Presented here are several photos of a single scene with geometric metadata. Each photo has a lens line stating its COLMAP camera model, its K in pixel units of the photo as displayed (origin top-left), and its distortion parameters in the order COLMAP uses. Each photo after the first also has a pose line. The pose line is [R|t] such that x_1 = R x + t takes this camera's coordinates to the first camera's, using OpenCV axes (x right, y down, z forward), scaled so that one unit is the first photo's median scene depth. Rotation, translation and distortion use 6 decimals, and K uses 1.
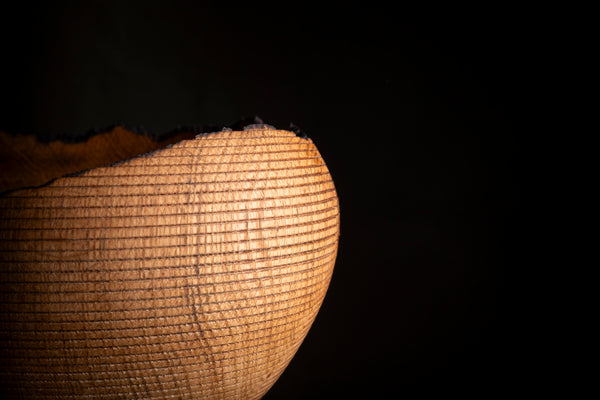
lens RADIAL K [[1007.0, 0, 301.7], [0, 1007.0, 203.6], [0, 0, 1]] dist [-0.000658, 0.000000]
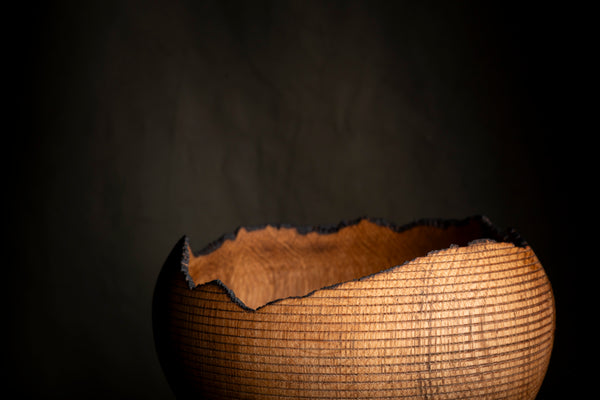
lens RADIAL K [[1007.0, 0, 300.9], [0, 1007.0, 196.4], [0, 0, 1]] dist [-0.000658, 0.000000]
pose [[0.970765, -0.003952, -0.240001, 0.037632], [-0.002470, 0.999647, -0.026454, -0.103363], [0.240021, 0.026273, 0.970412, -0.214099]]
